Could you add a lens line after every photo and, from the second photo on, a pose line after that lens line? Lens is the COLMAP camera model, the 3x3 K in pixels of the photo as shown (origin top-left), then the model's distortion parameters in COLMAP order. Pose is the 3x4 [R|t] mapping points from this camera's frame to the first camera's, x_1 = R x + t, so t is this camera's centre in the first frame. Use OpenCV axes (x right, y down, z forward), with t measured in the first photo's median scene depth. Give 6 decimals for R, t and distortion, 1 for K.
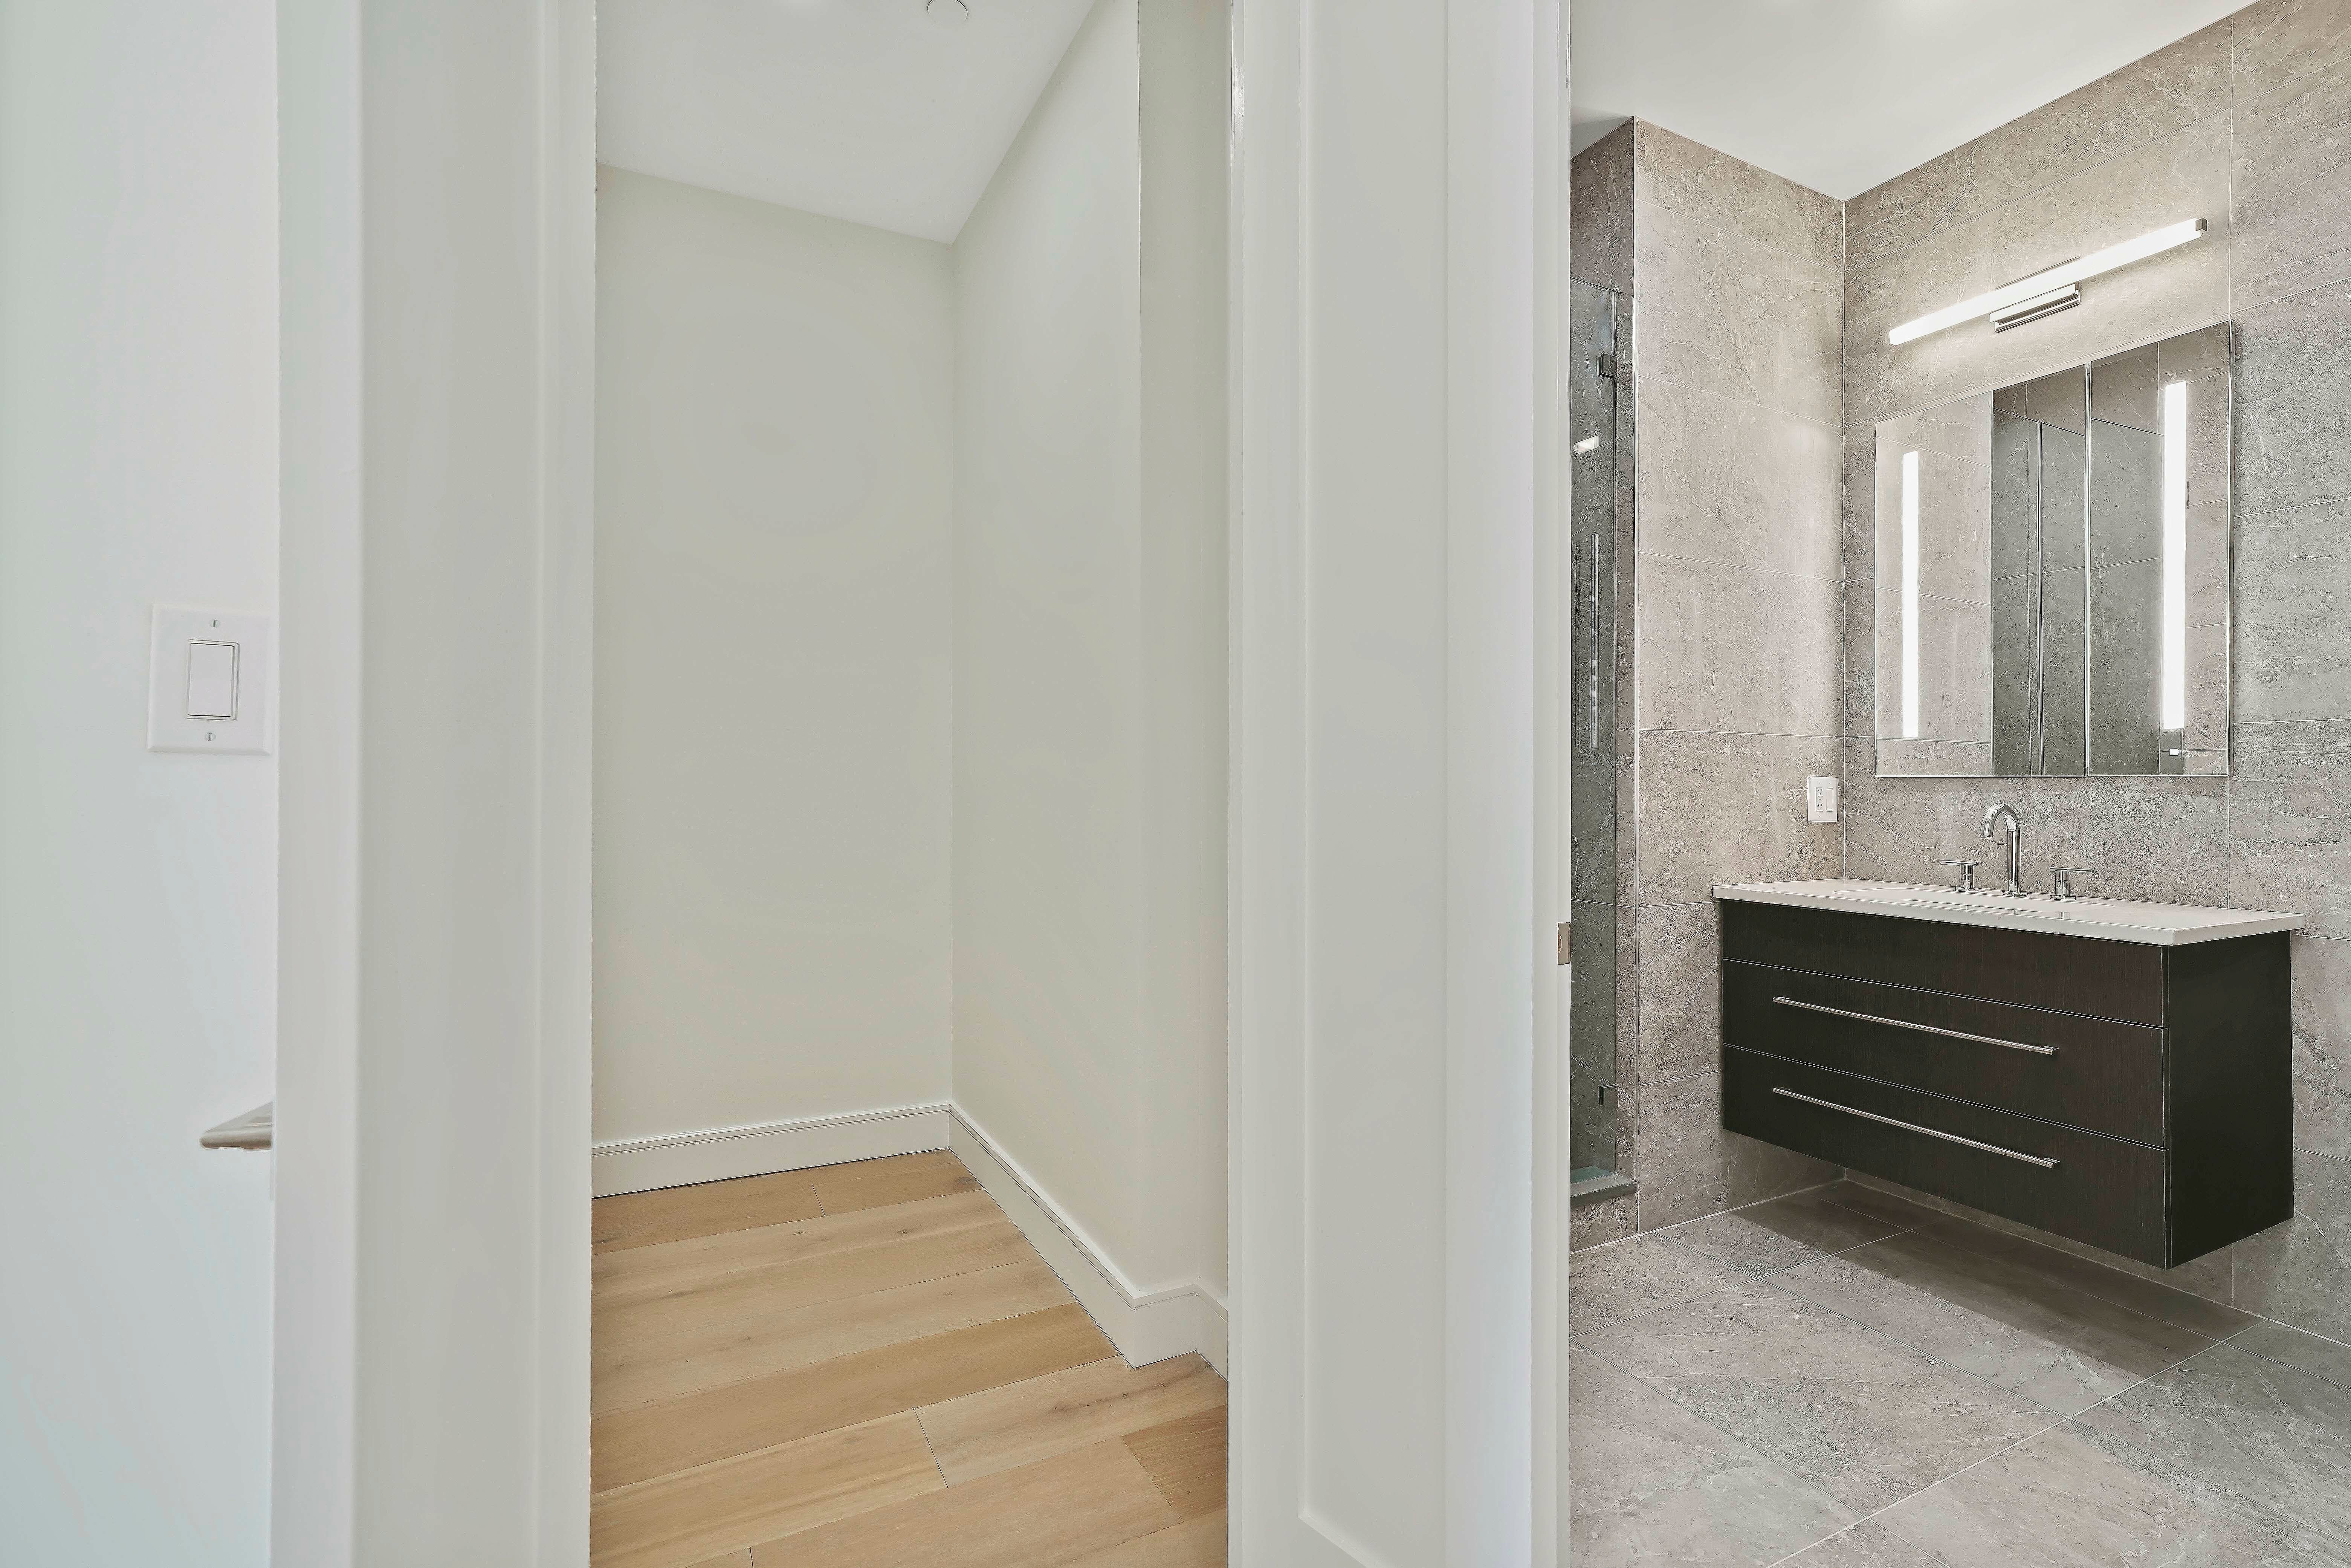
lens RADIAL K [[1064.7, 0, 1189.3], [0, 1064.7, 774.2], [0, 0, 1]] dist [-0.016026, 0.012167]
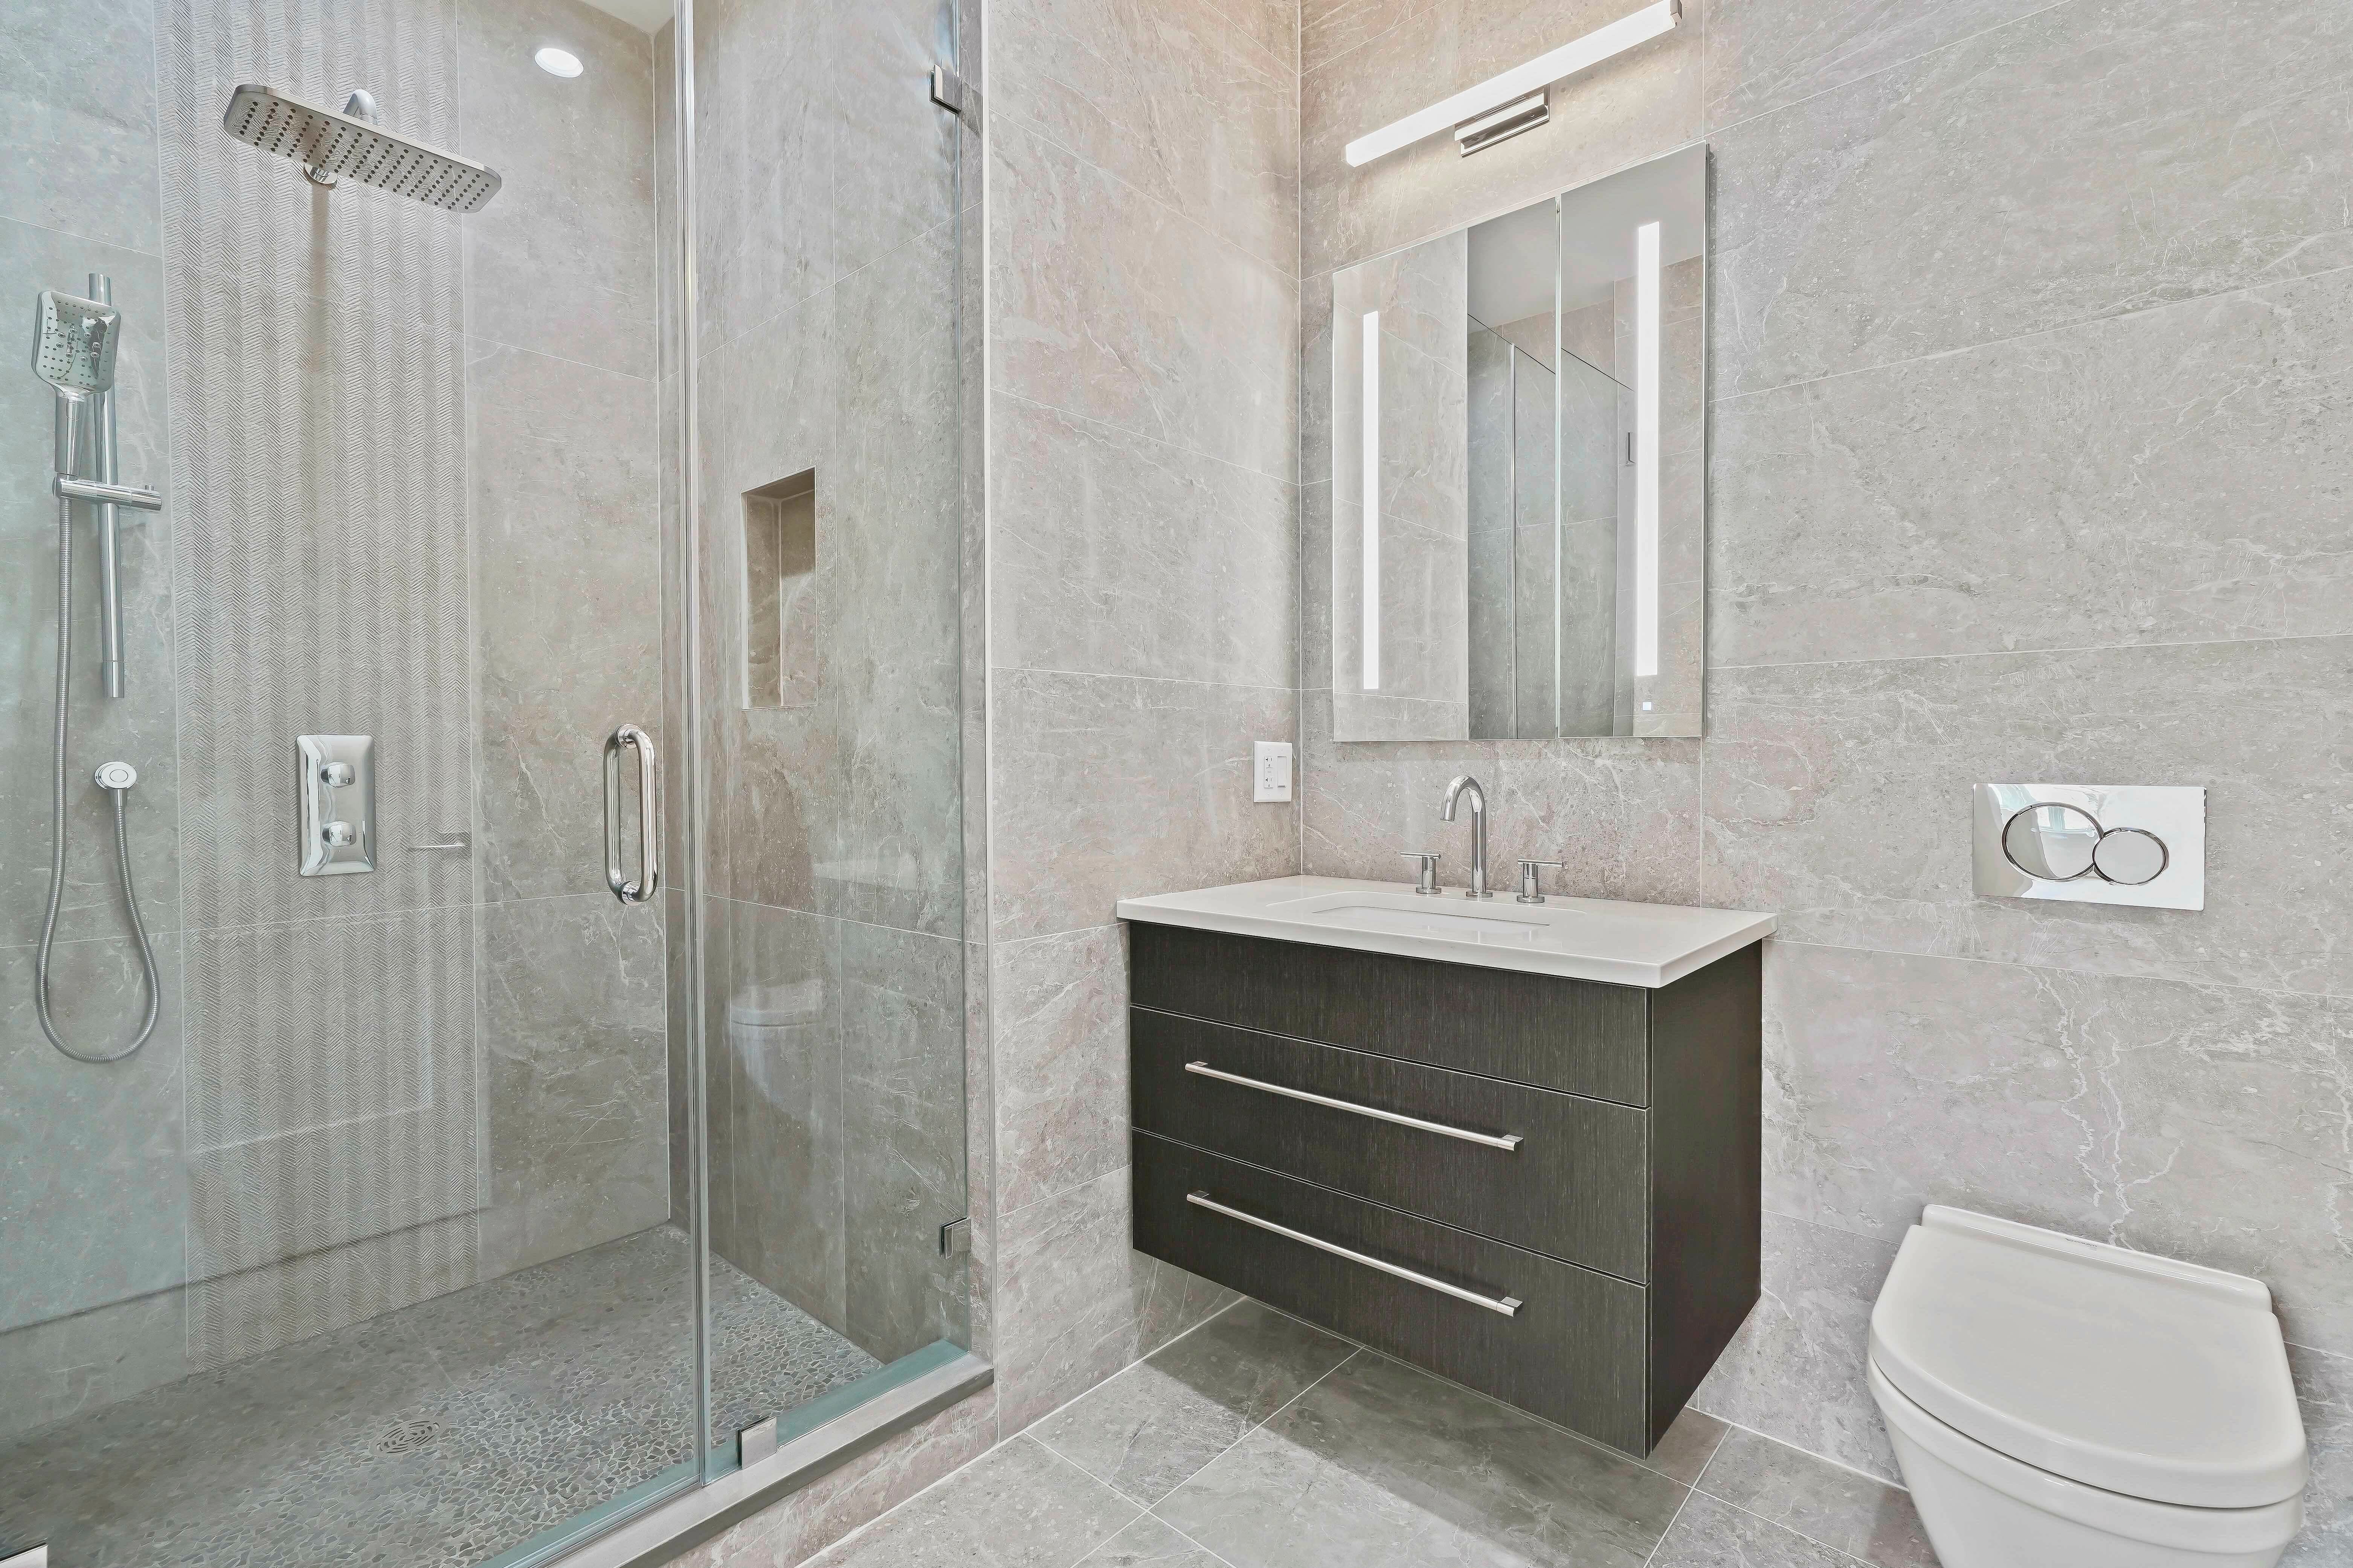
lens RADIAL K [[1084.5, 0, 1197.9], [0, 1084.5, 773.9], [0, 0, 1]] dist [-0.018540, 0.013278]
pose [[0.926662, -0.013665, 0.375648, 0.281871], [0.004381, 0.999664, 0.025558, 0.005786], [-0.375871, -0.022038, 0.926410, 0.335420]]
